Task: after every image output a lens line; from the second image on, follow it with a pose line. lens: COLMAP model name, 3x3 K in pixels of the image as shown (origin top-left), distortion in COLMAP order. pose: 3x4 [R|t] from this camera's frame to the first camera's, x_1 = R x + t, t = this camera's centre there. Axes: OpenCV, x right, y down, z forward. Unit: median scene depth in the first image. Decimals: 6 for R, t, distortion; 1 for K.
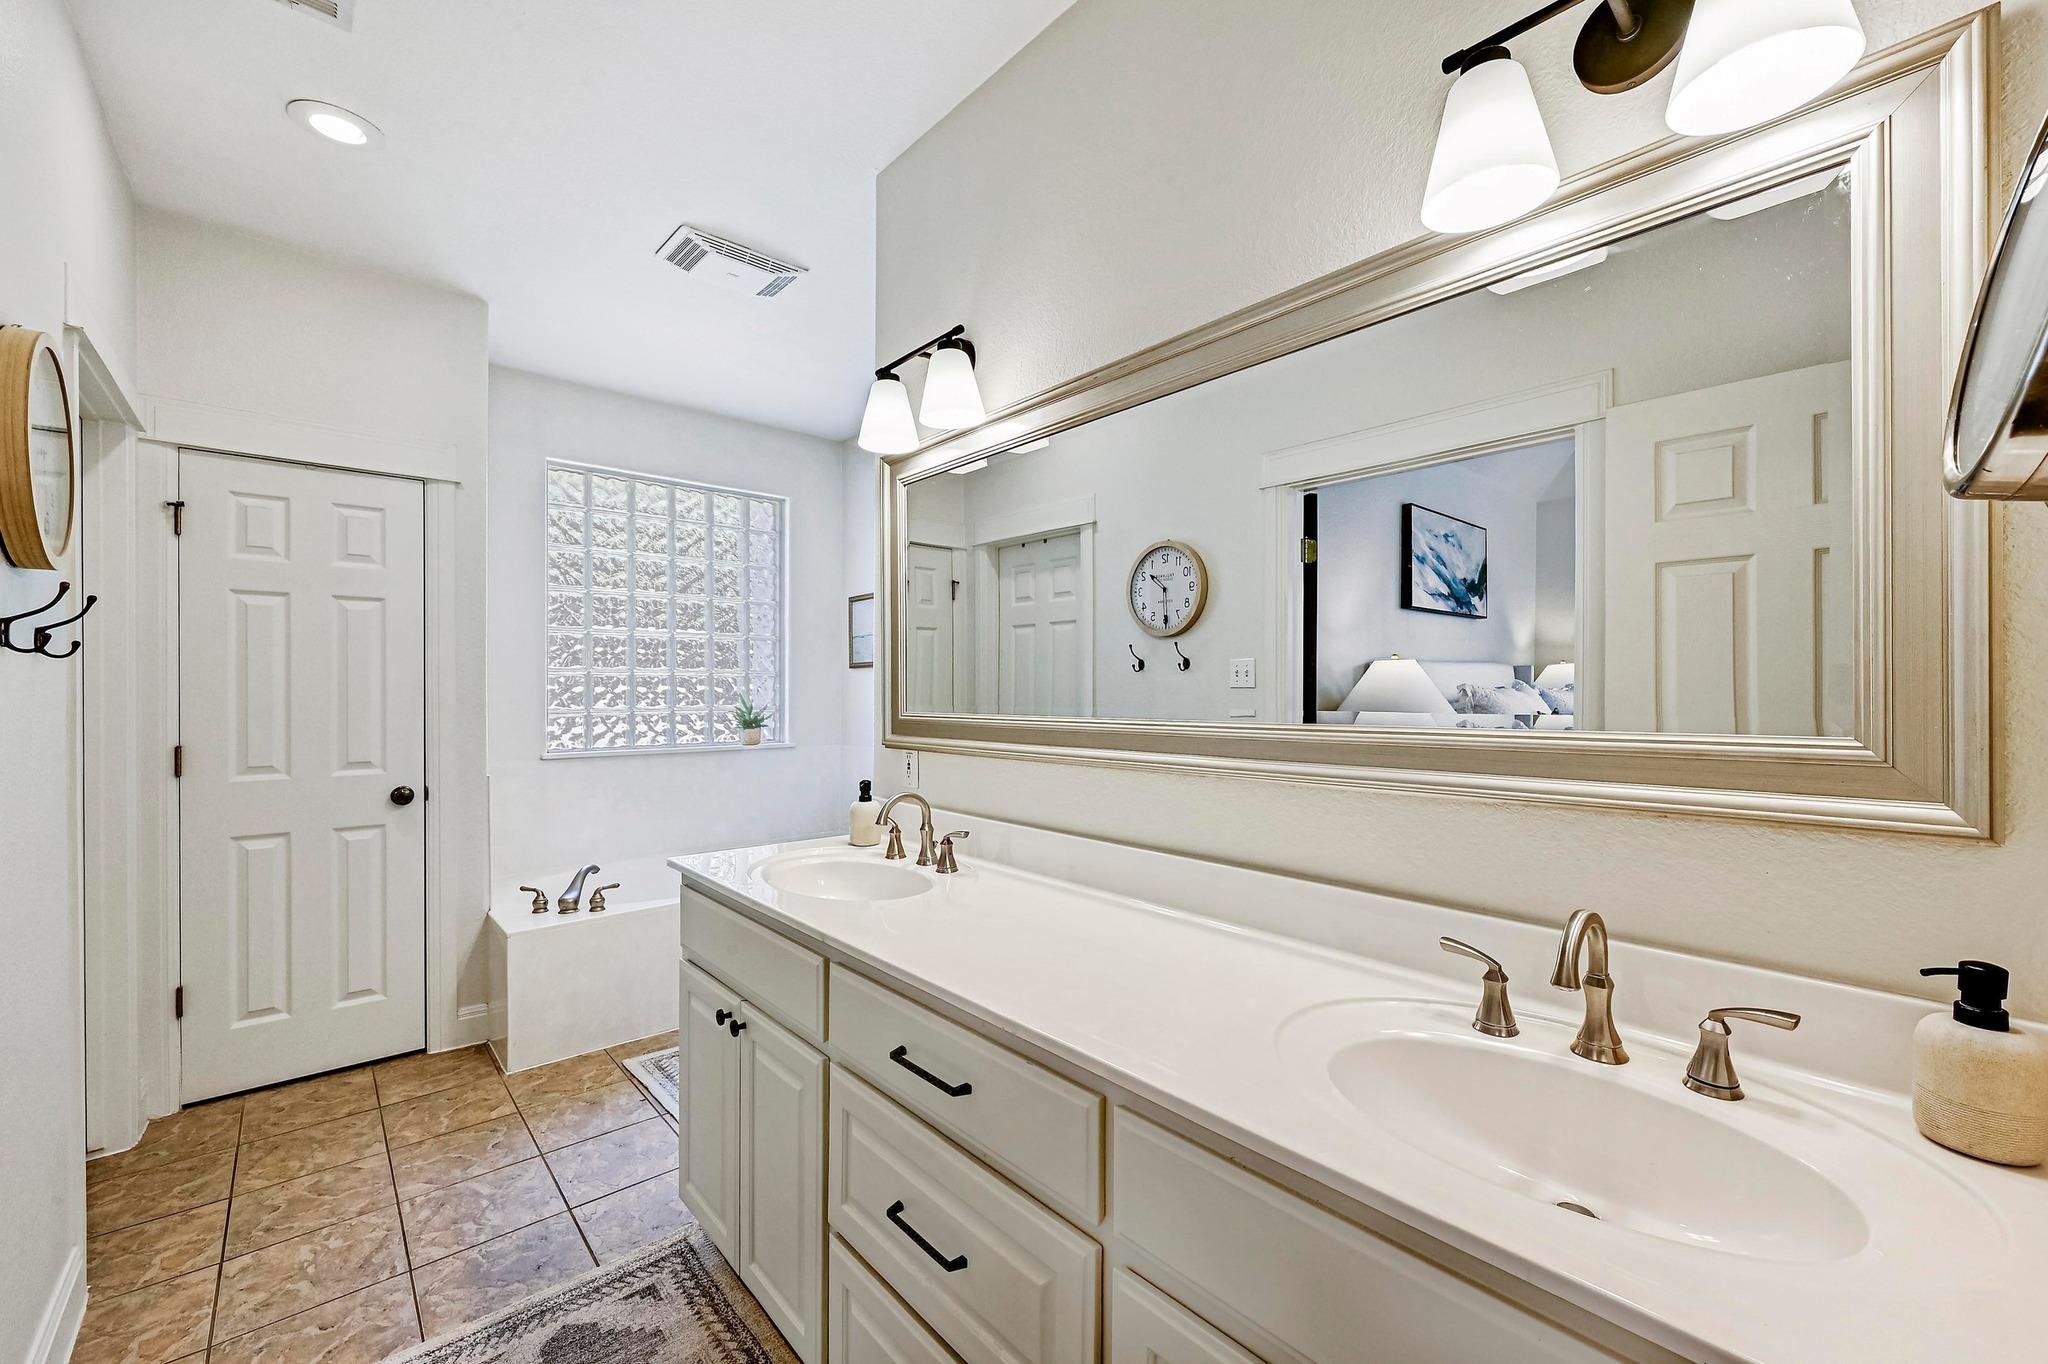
lens RADIAL K [[821.7, 0, 1016.7], [0, 821.7, 687.5], [0, 0, 1]] dist [-0.000461, -0.000718]
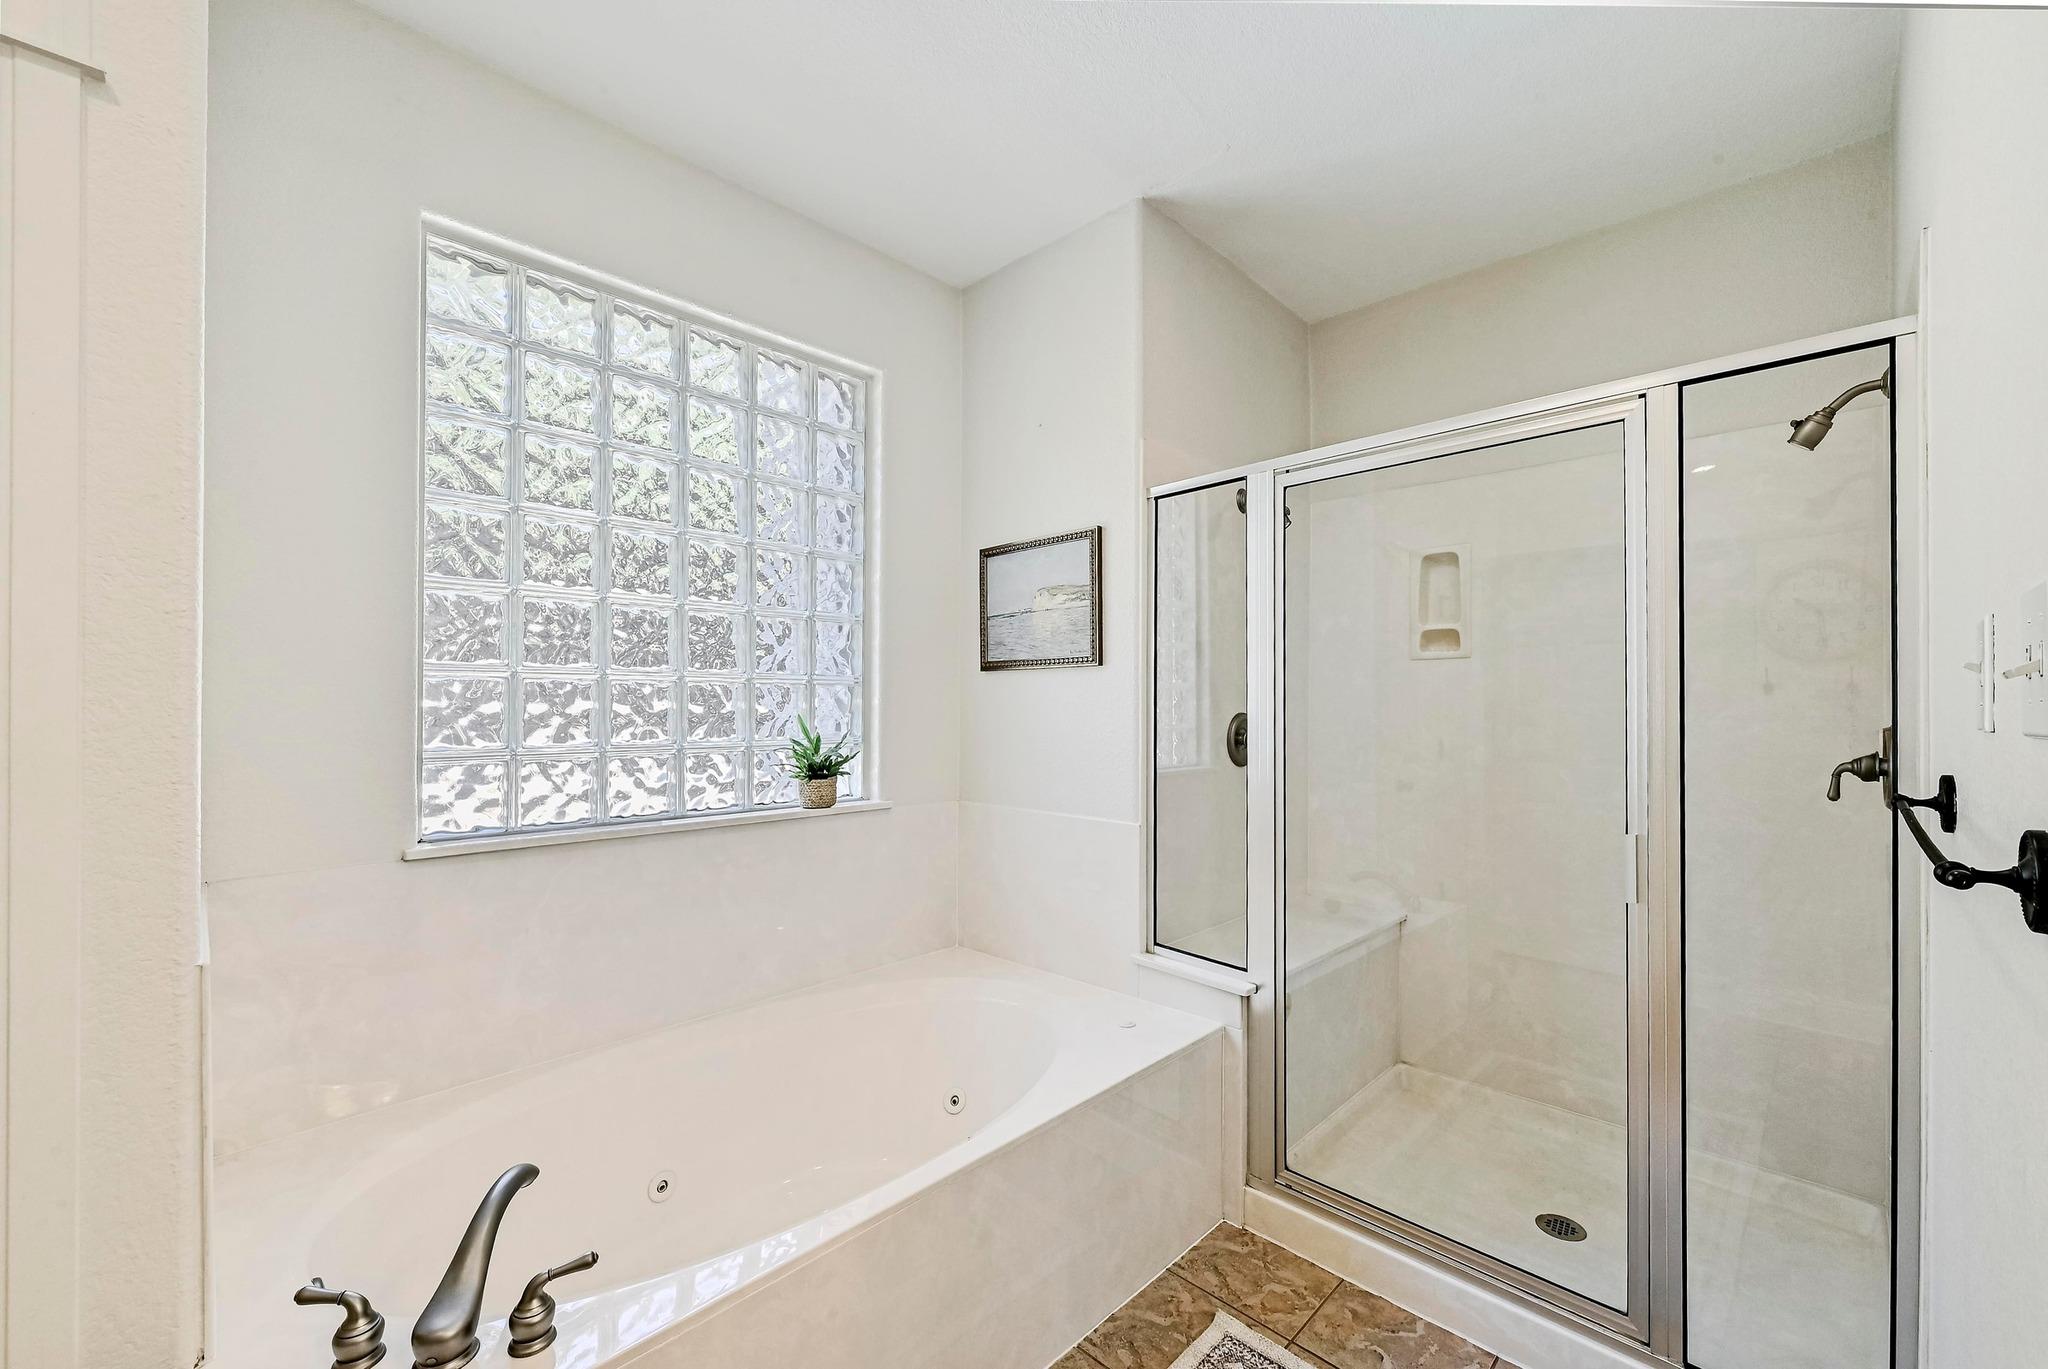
lens RADIAL K [[821.7, 0, 1032.4], [0, 821.7, 687.7], [0, 0, 1]] dist [-0.000461, -0.000718]
pose [[0.996745, 0.002209, 0.080593, -0.245556], [-0.000968, 0.999881, -0.015427, -0.002472], [-0.080617, 0.015299, 0.996628, 0.474085]]
